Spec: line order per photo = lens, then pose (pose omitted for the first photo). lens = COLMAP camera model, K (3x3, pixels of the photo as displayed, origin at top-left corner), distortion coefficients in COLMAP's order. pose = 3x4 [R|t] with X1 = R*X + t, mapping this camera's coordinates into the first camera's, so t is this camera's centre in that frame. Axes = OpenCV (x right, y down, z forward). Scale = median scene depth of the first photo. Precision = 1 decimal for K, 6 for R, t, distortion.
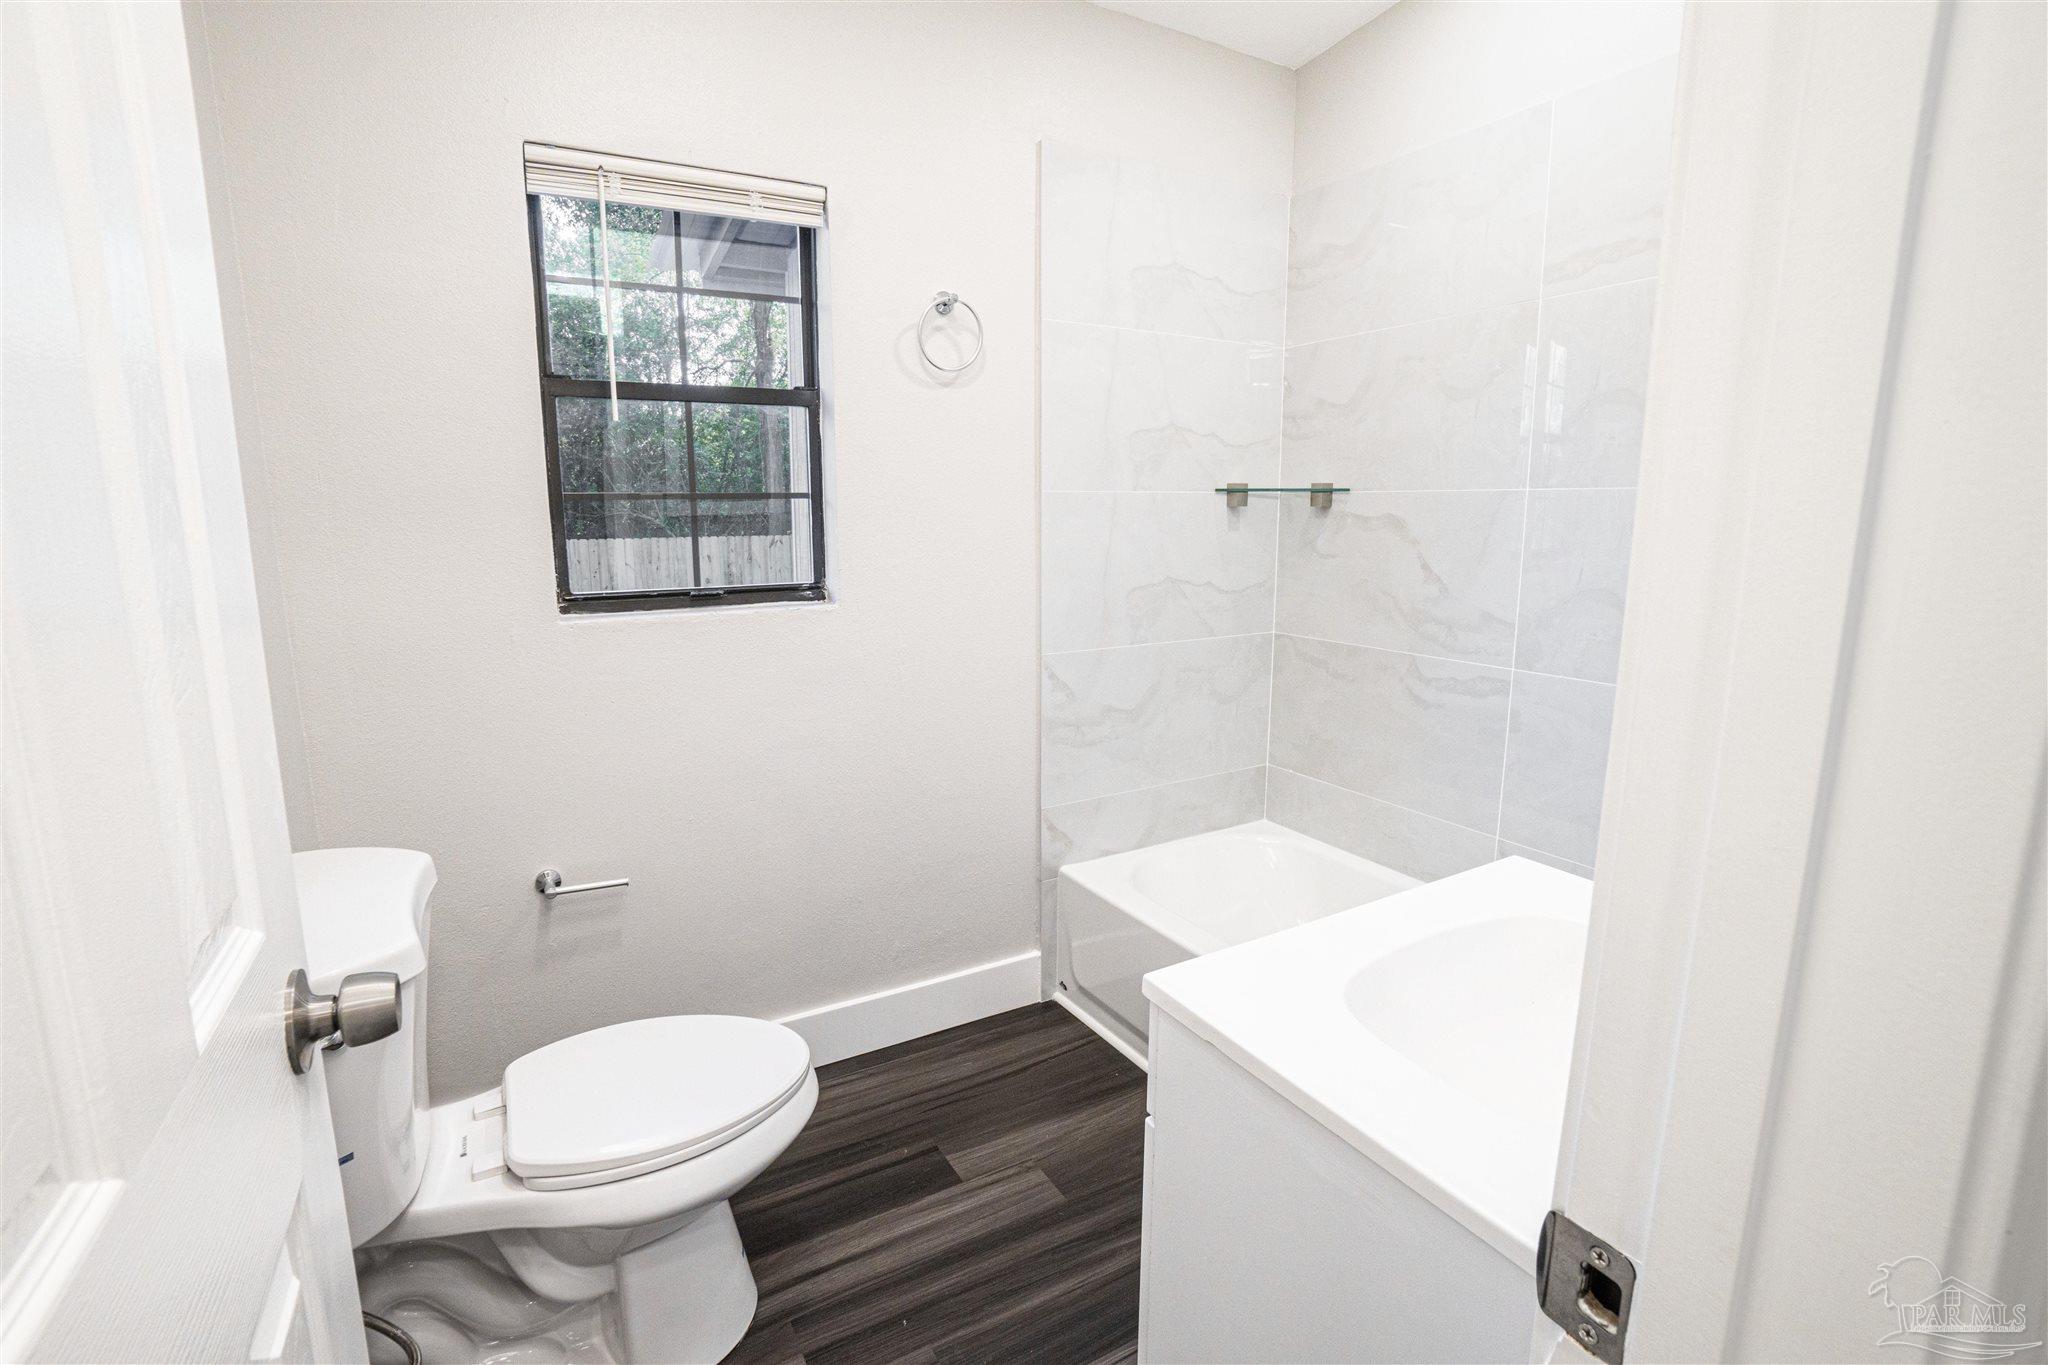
lens RADIAL K [[952.7, 0, 1029.2], [0, 952.7, 650.7], [0, 0, 1]] dist [-0.056137, 0.028684]
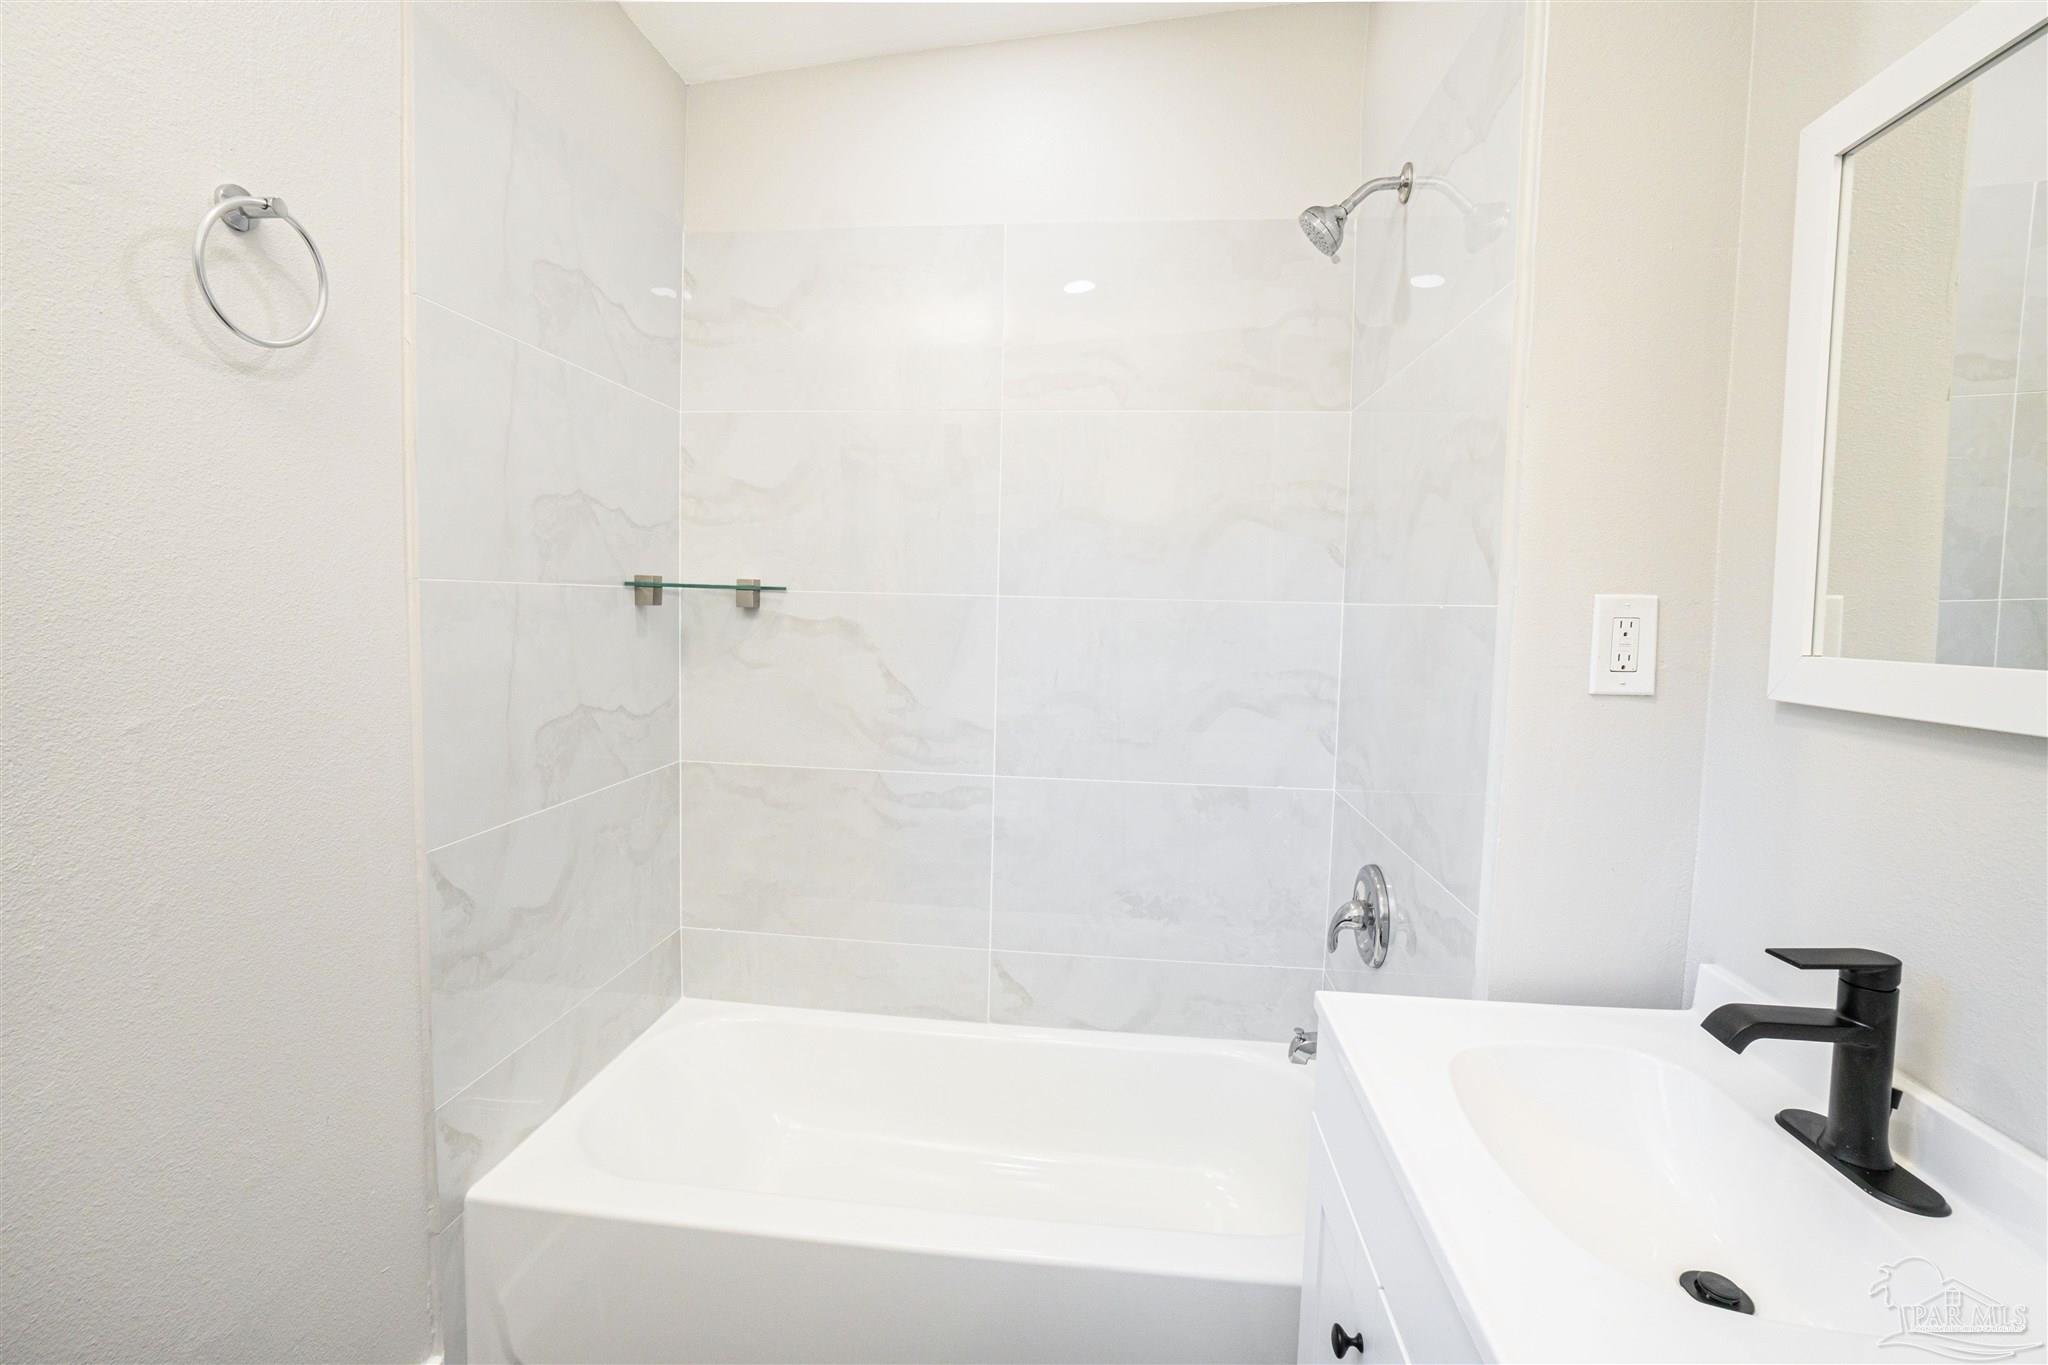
lens RADIAL K [[904.1, 0, 1021.7], [0, 904.1, 655.8], [0, 0, 1]] dist [-0.050711, 0.015209]
pose [[0.578457, -0.028666, 0.815209, -0.209641], [0.091235, 0.995385, -0.029736, -0.065308], [-0.810594, 0.091577, 0.578403, 0.356182]]
